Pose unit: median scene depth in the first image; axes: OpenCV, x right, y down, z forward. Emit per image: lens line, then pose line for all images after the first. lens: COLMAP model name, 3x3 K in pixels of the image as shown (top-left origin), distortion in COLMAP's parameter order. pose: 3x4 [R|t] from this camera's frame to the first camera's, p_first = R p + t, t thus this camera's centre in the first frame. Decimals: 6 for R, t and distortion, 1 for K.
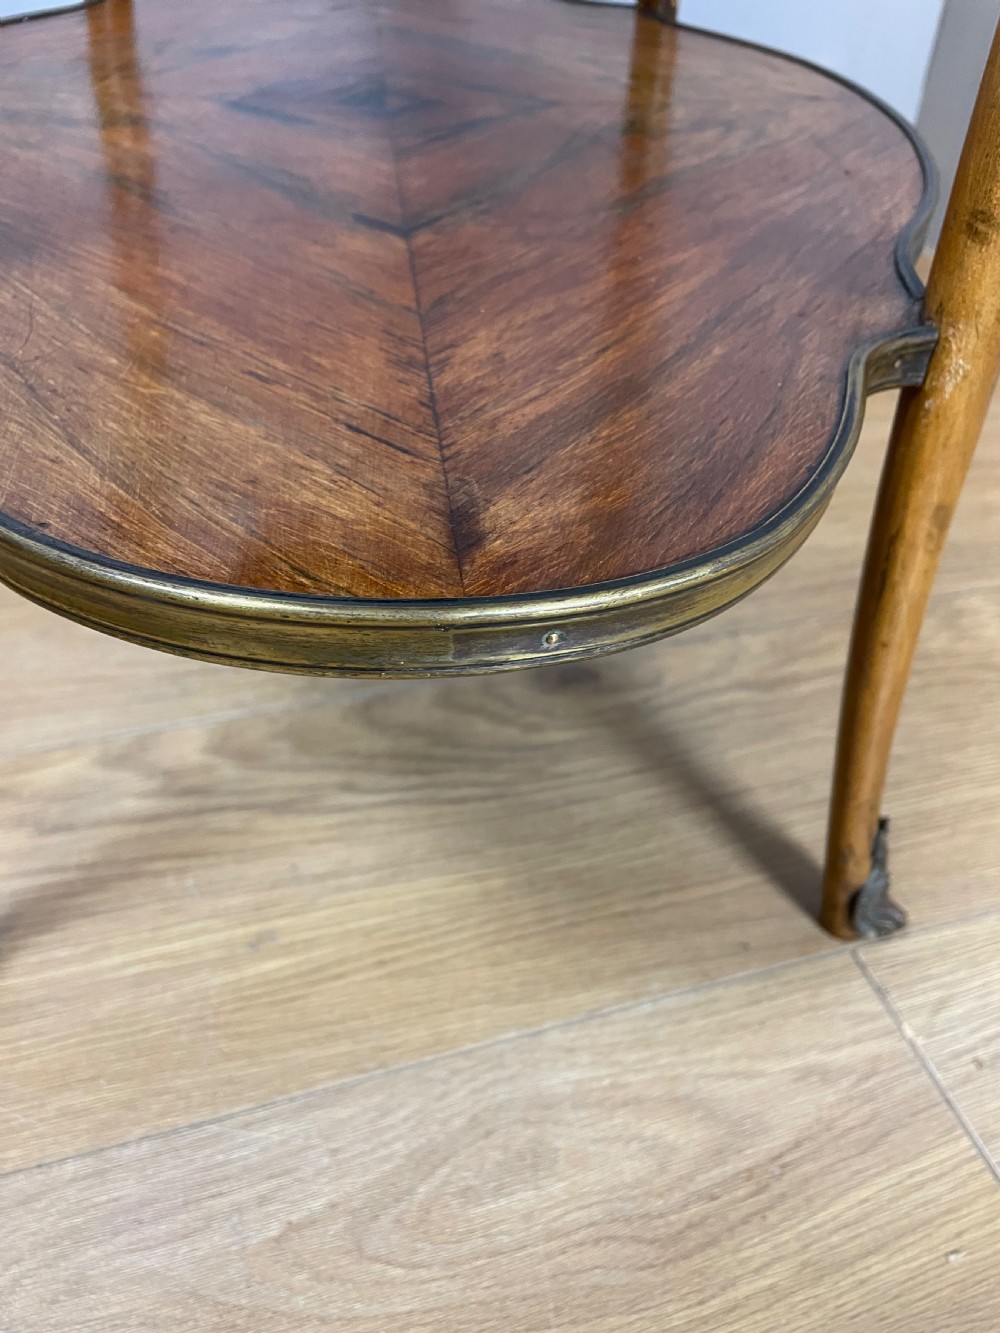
lens RADIAL K [[1037.2, 0, 507.1], [0, 1037.2, 662.0], [0, 0, 1]] dist [0.080331, -0.131030]
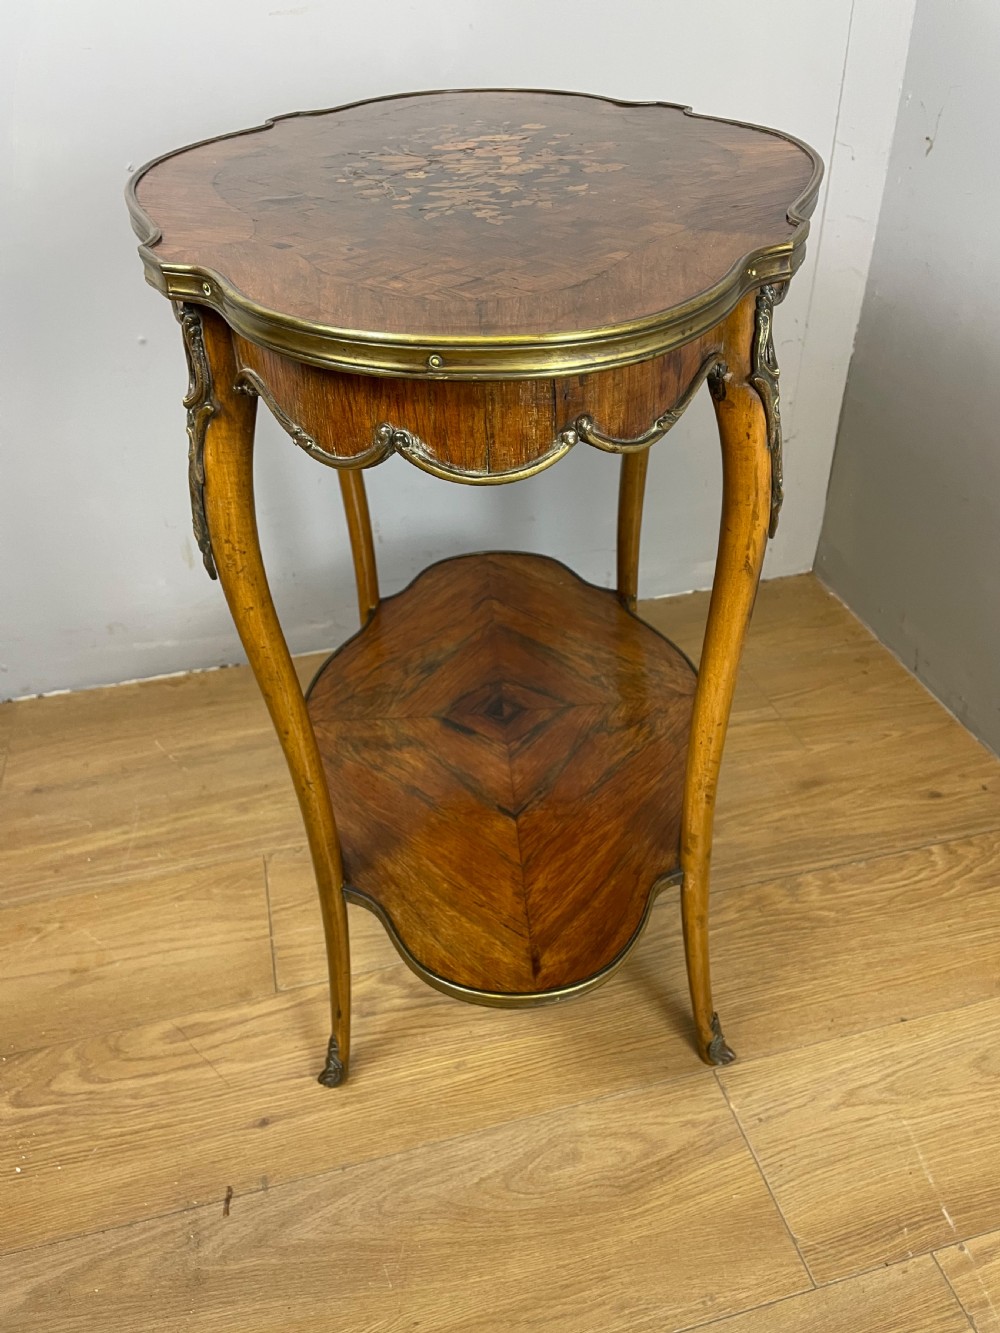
lens RADIAL K [[1015.7, 0, 511.9], [0, 1015.7, 660.7], [0, 0, 1]] dist [0.093718, -0.124345]
pose [[0.996154, -0.032748, -0.081267, 0.116520], [0.025080, 0.995289, -0.093652, -0.482914], [0.083951, 0.091254, 0.992283, -1.571342]]
